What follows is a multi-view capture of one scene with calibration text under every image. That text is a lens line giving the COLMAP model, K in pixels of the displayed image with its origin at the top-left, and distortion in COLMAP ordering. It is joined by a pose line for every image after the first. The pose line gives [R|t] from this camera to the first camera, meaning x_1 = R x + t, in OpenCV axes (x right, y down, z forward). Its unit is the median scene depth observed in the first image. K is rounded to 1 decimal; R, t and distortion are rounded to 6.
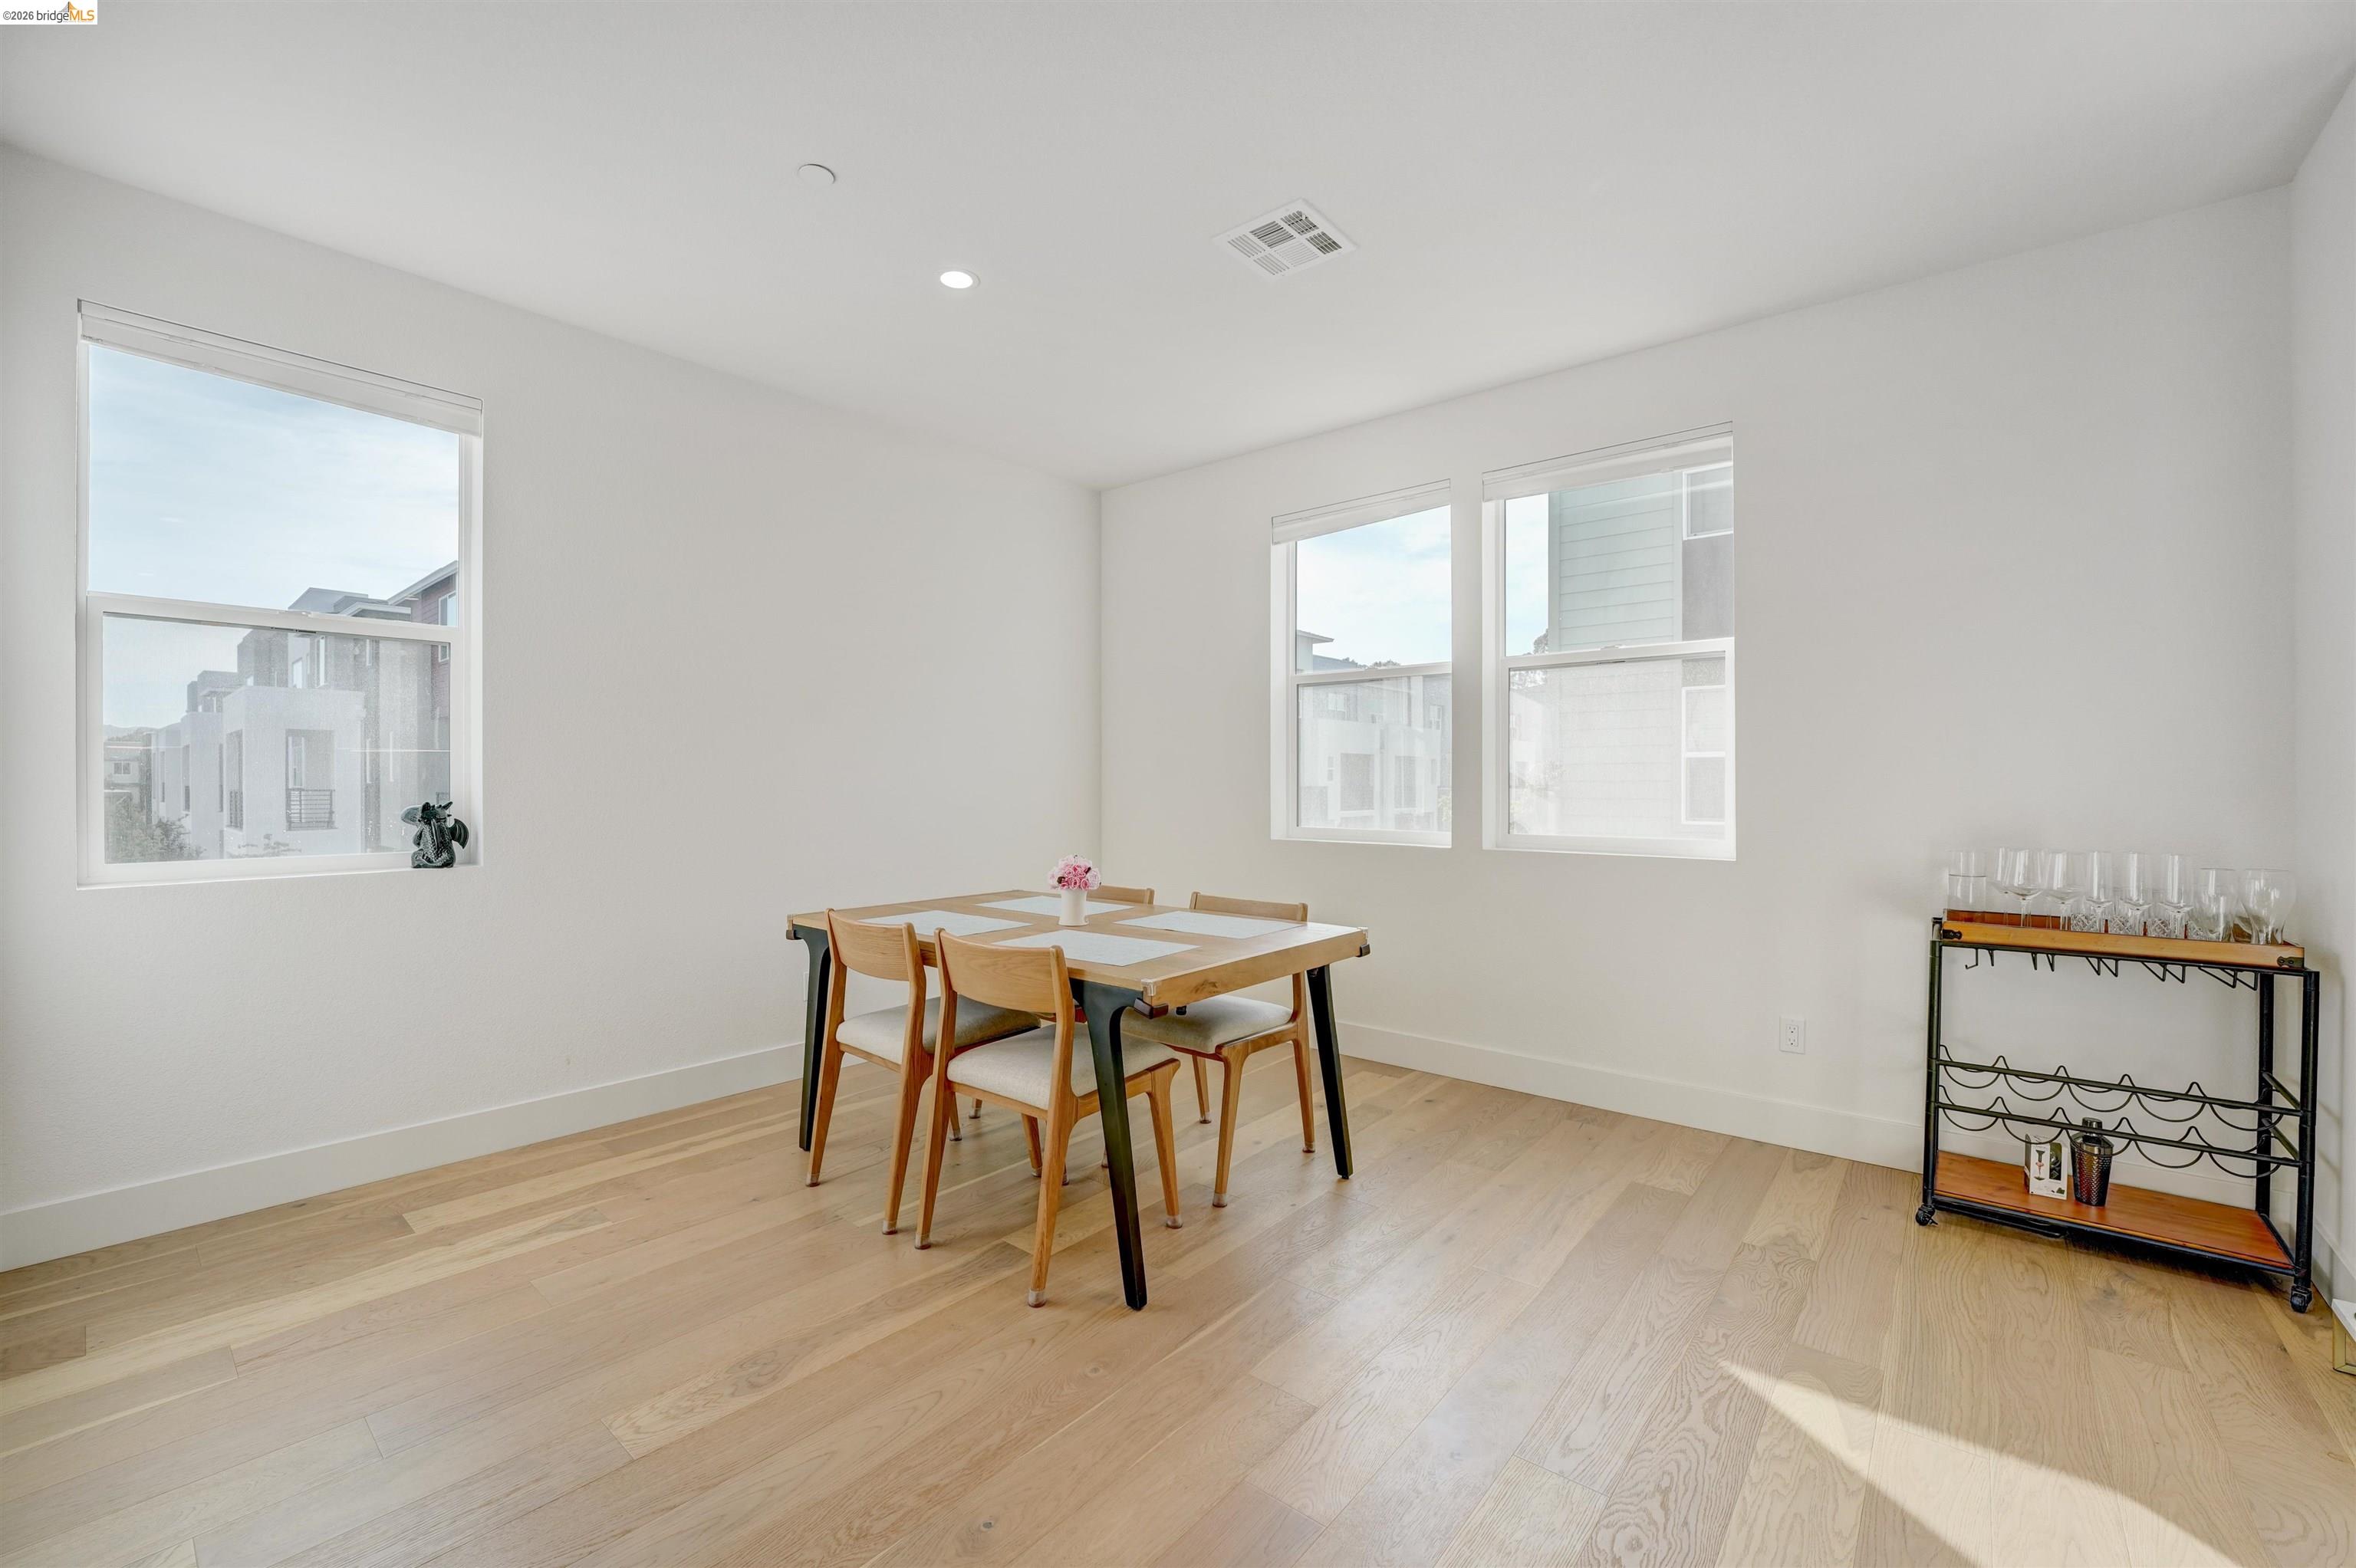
lens RADIAL K [[954.2, 0, 1144.3], [0, 954.2, 790.7], [0, 0, 1]] dist [-0.054659, 0.008311]
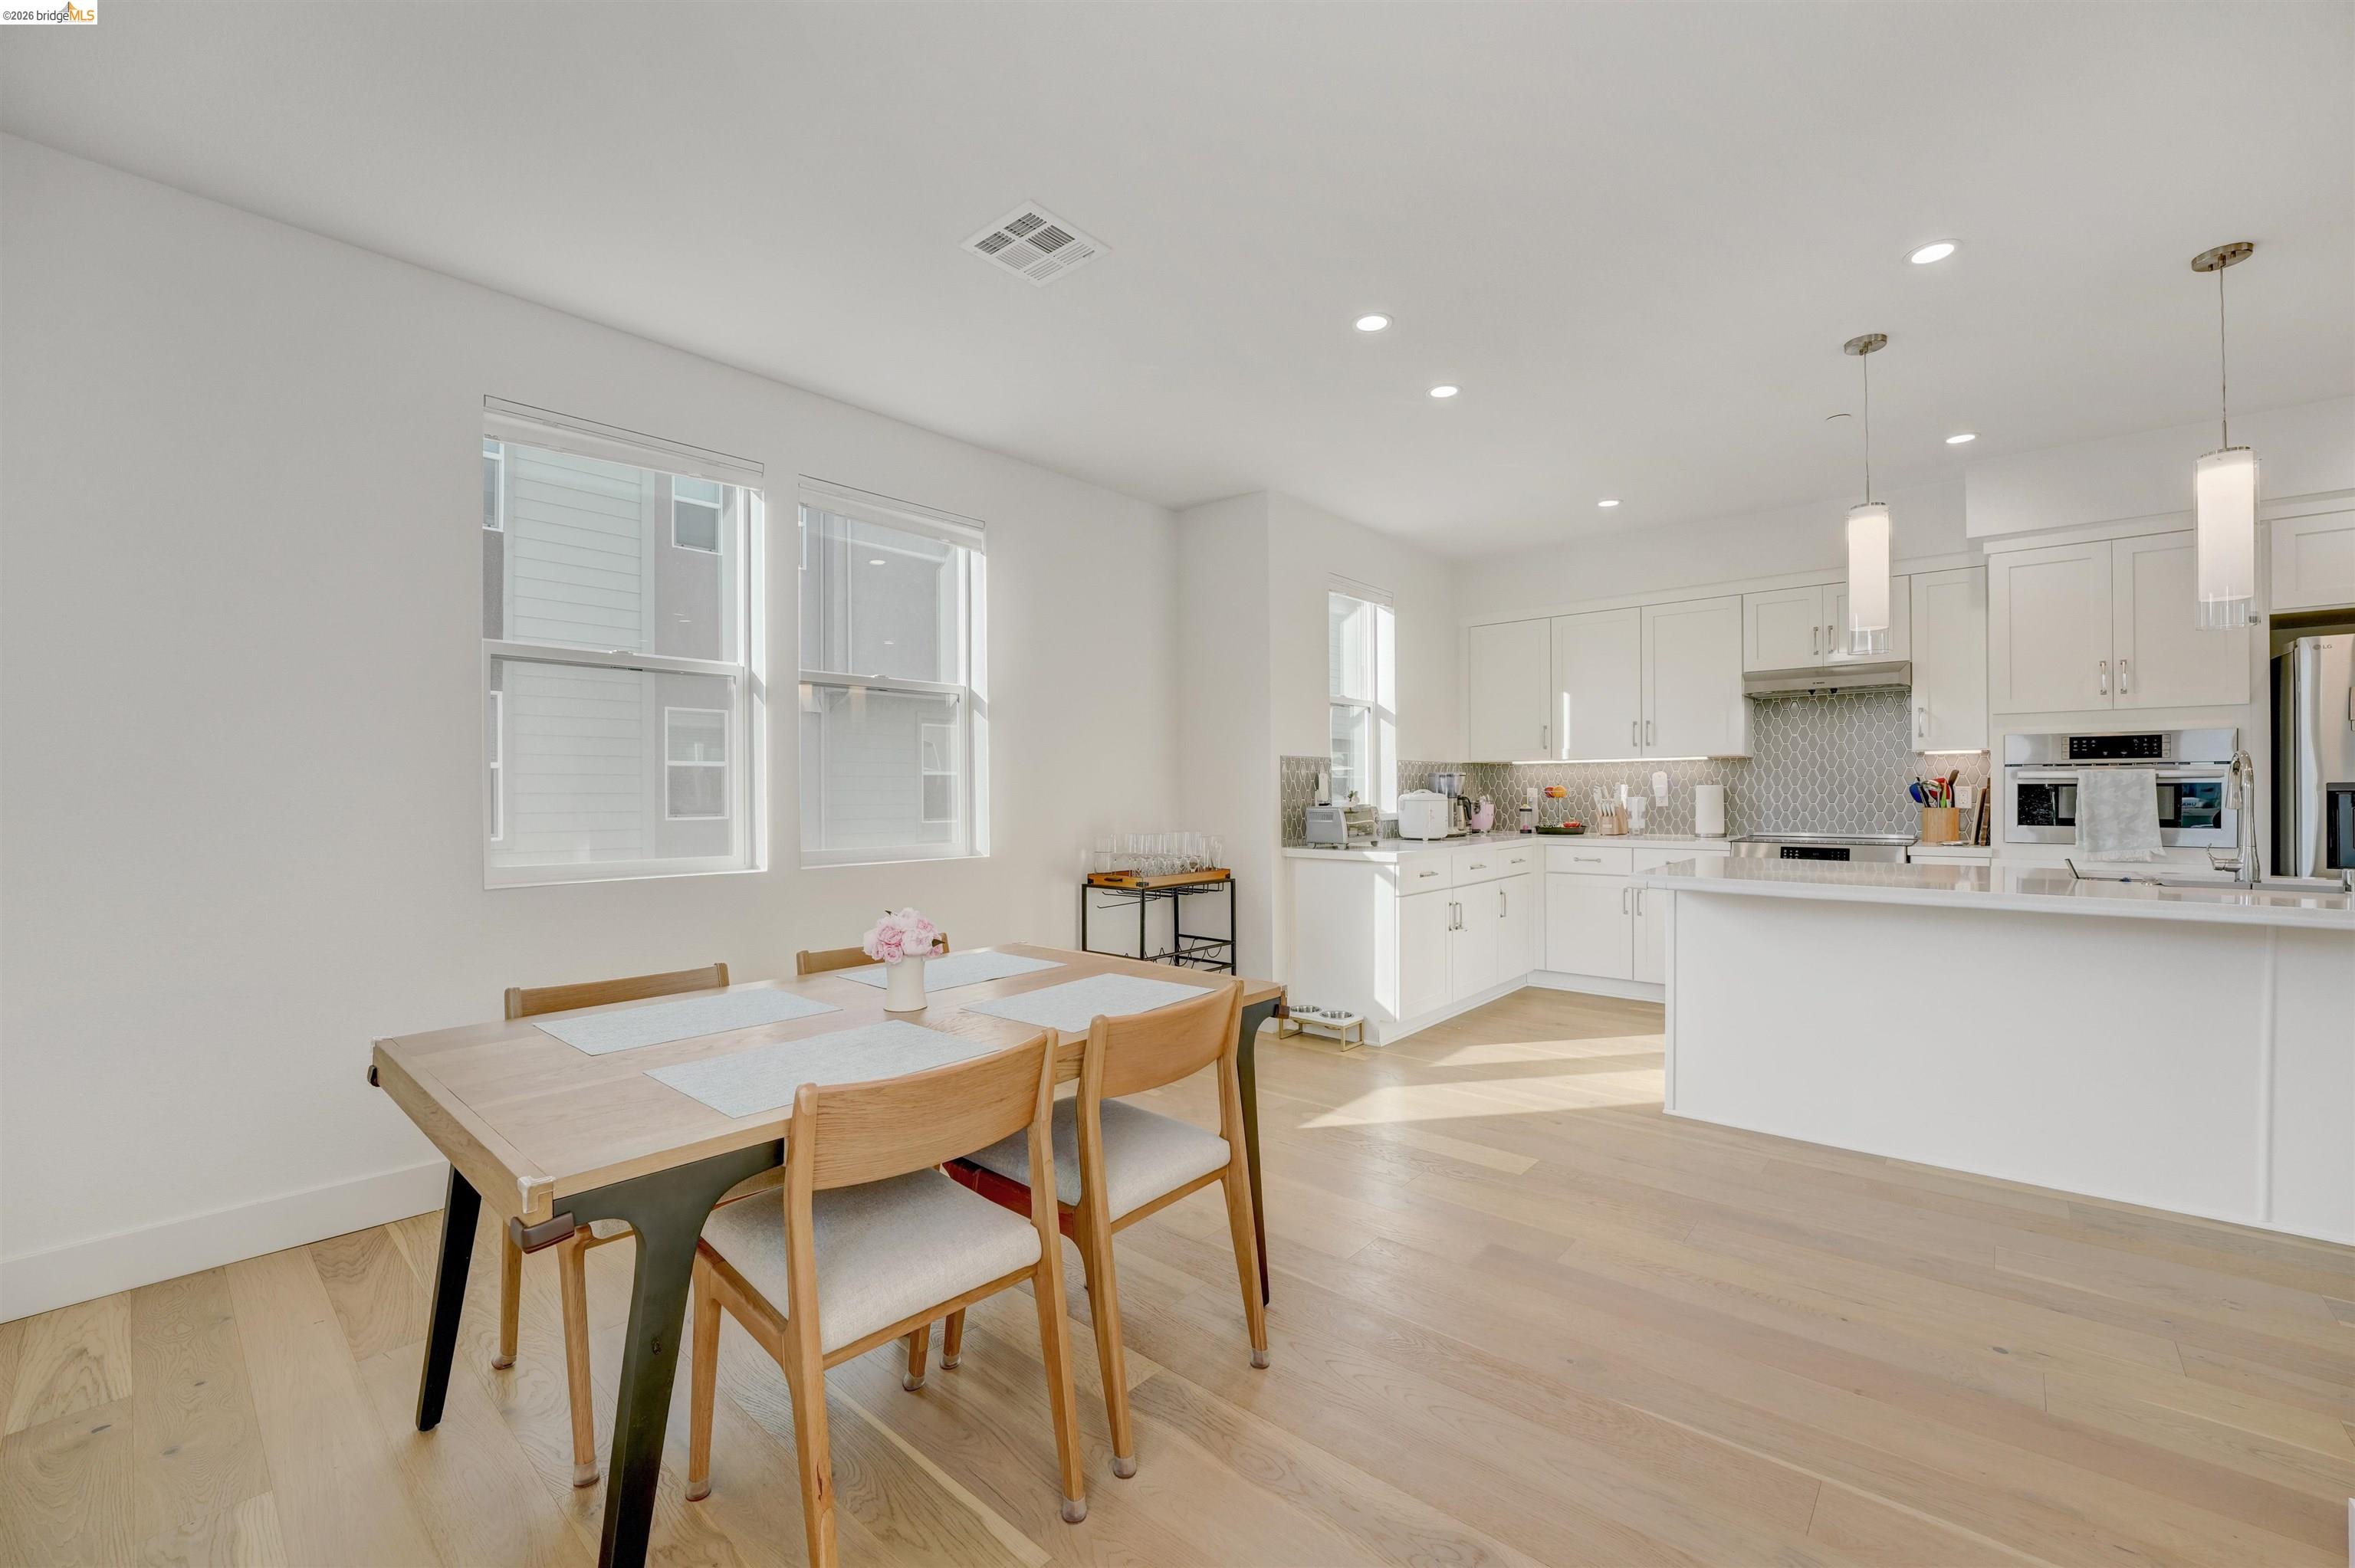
lens RADIAL K [[955.1, 0, 1170.2], [0, 955.1, 789.5], [0, 0, 1]] dist [-0.026258, 0.000387]
pose [[-0.005068, 0.004363, 0.999978, -0.881209], [0.008533, 0.999954, -0.004319, -0.013454], [-0.999951, 0.008511, -0.005105, 0.922235]]
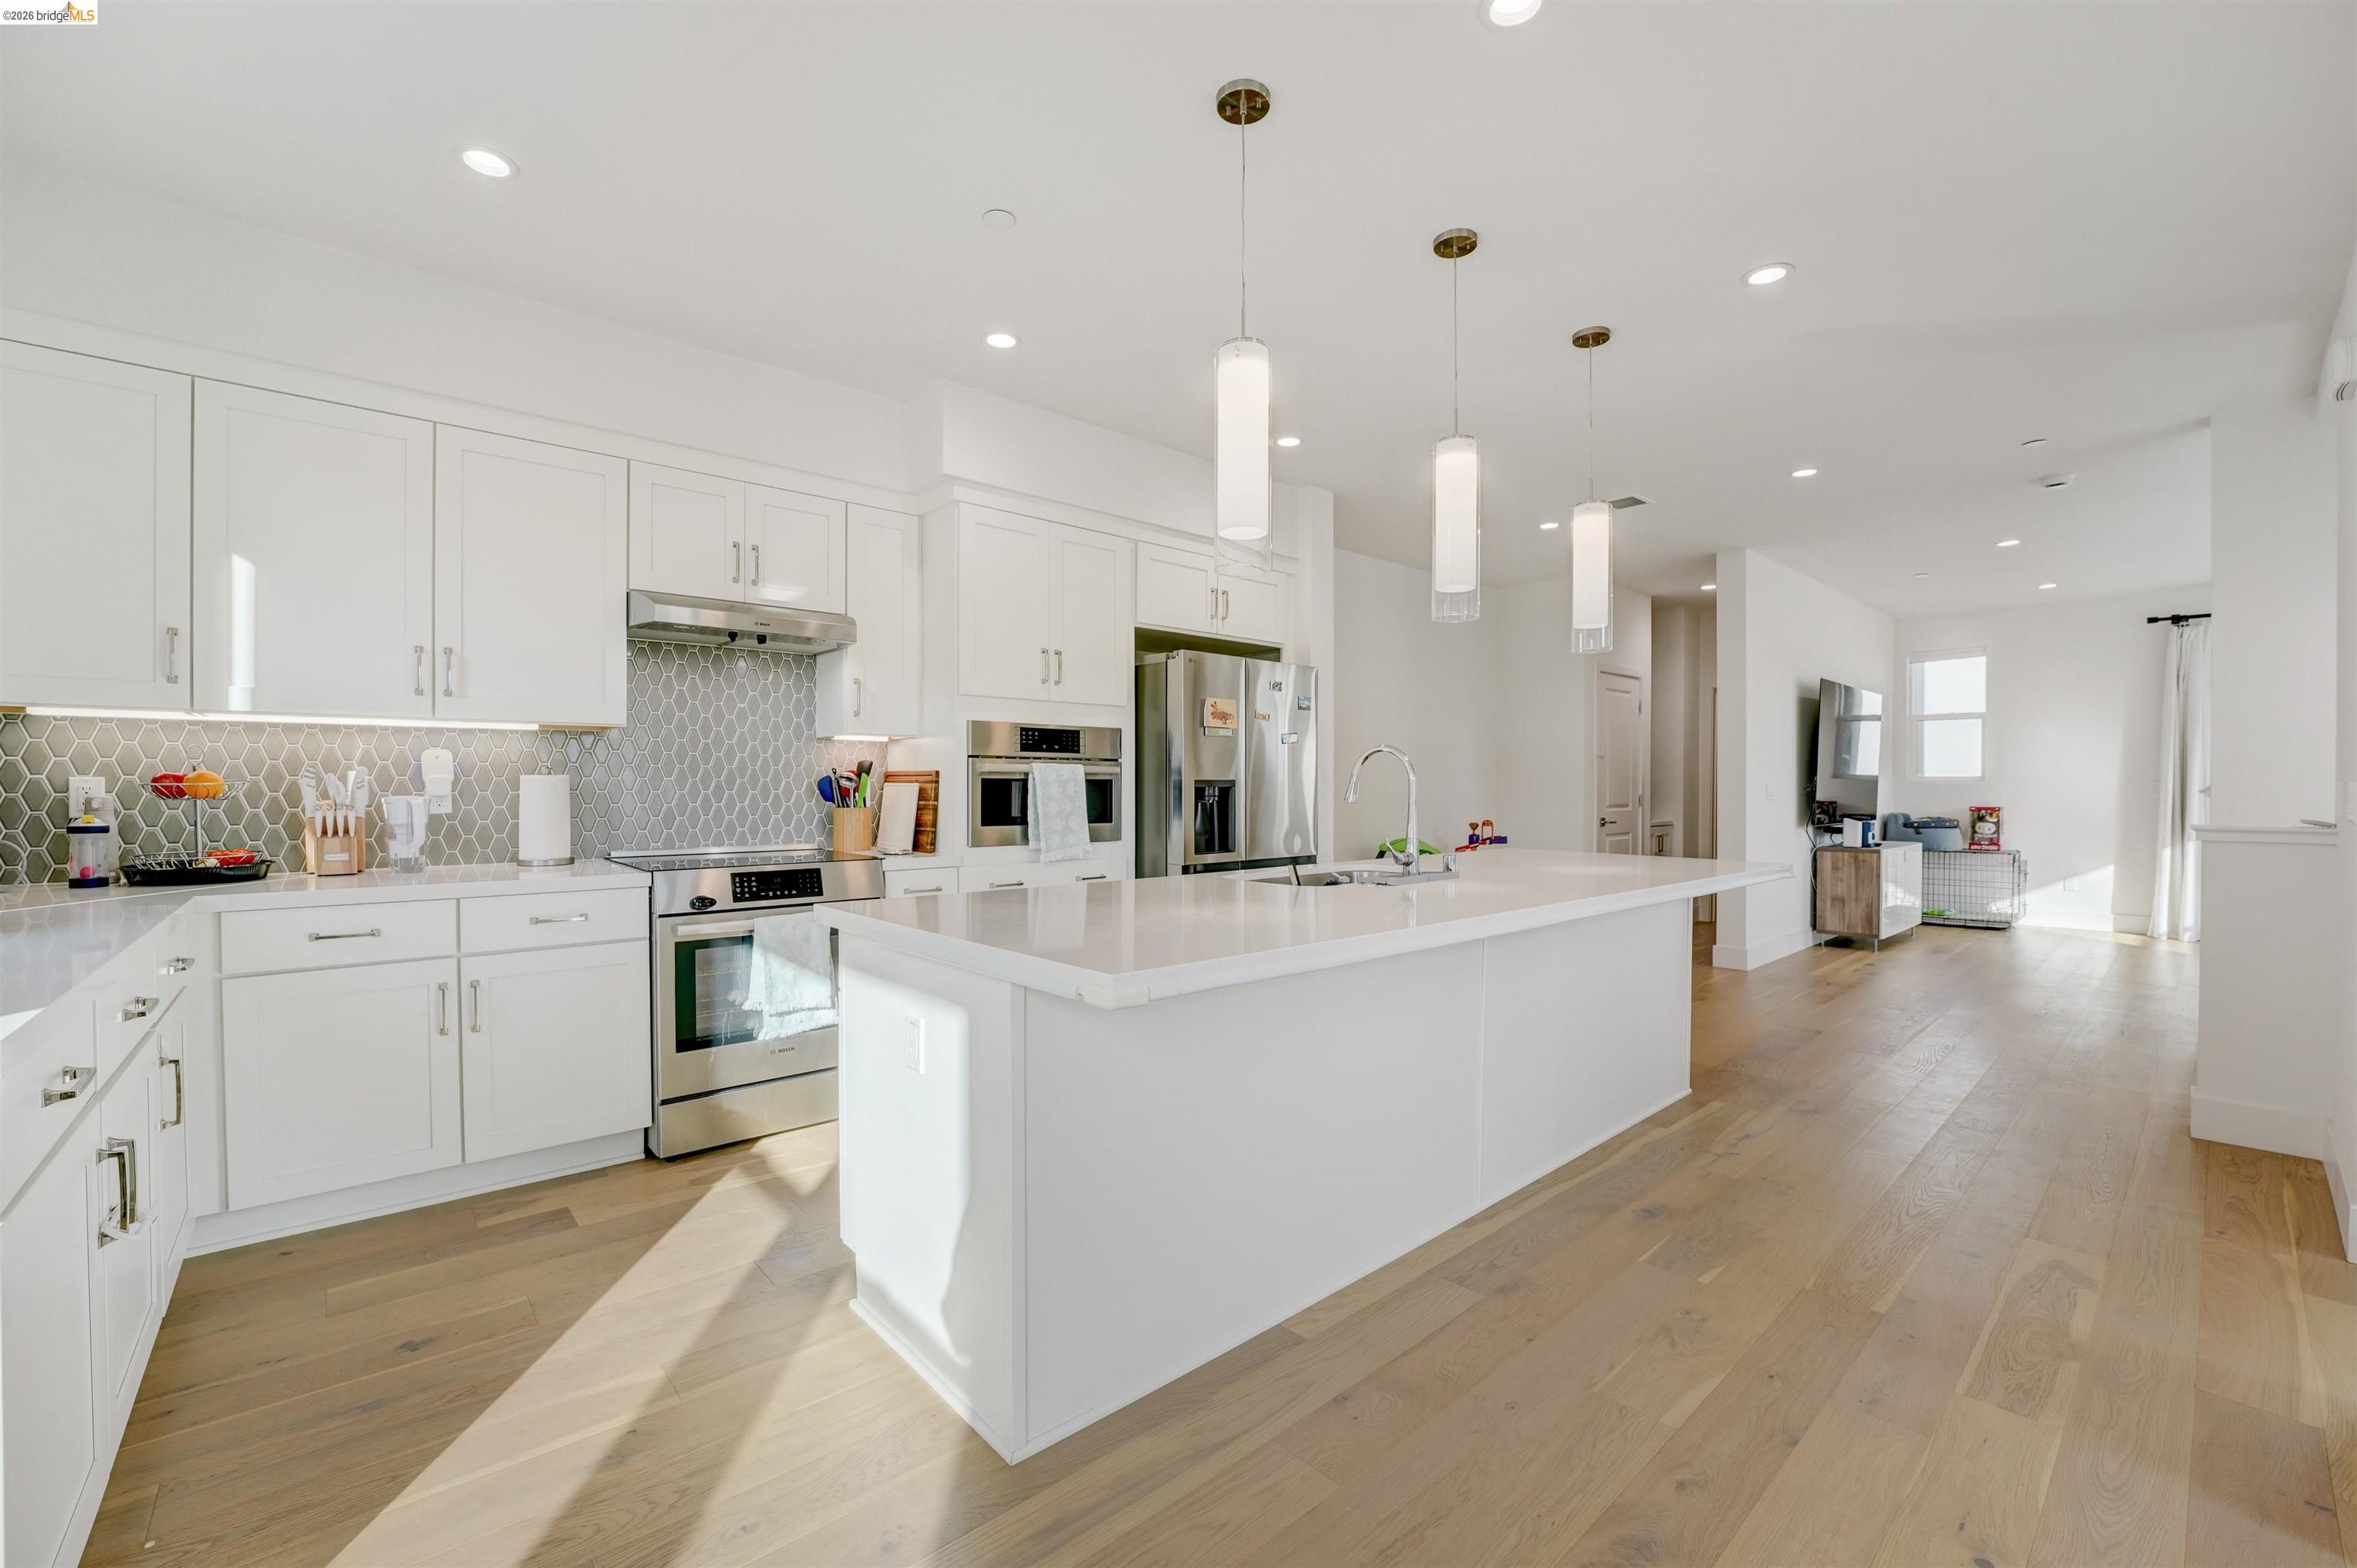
lens RADIAL K [[965.5, 0, 1176.9], [0, 965.5, 798.4], [0, 0, 1]] dist [-0.026958, 0.000402]
pose [[-0.993389, 0.000434, 0.114800, 0.323532], [0.002094, 0.999895, 0.014345, -0.006970], [-0.114782, 0.014490, -0.993285, 0.831160]]
